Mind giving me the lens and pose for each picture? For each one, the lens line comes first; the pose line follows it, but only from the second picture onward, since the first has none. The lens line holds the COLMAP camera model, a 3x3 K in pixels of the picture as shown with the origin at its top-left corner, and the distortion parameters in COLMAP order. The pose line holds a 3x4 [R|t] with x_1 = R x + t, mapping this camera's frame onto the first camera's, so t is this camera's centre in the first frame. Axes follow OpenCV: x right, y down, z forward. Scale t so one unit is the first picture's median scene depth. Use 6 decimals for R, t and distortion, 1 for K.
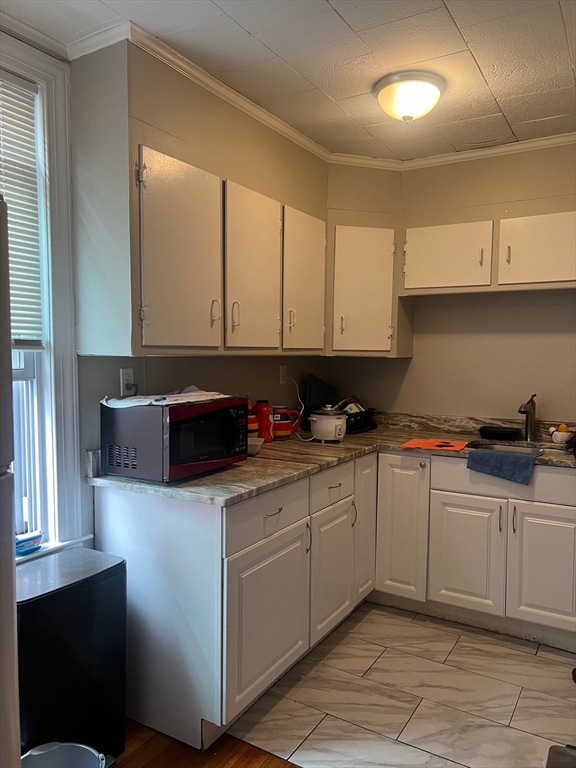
lens RADIAL K [[577.5, 0, 289.2], [0, 577.5, 386.3], [0, 0, 1]] dist [0.033902, -0.054591]
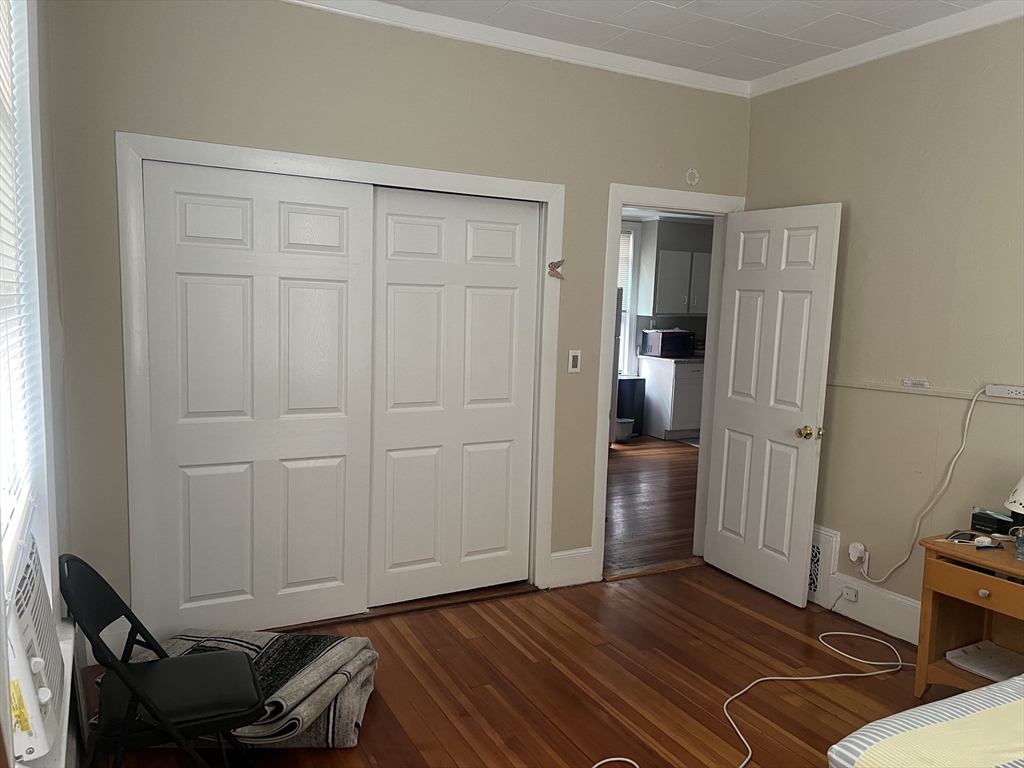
lens RADIAL K [[770.0, 0, 510.4], [0, 770.0, 387.9], [0, 0, 1]] dist [0.033902, -0.054591]
pose [[0.859181, 0.082689, -0.504945, 1.180705], [-0.067581, 0.996549, 0.048201, 0.184264], [0.507188, -0.007289, 0.861804, -2.930759]]
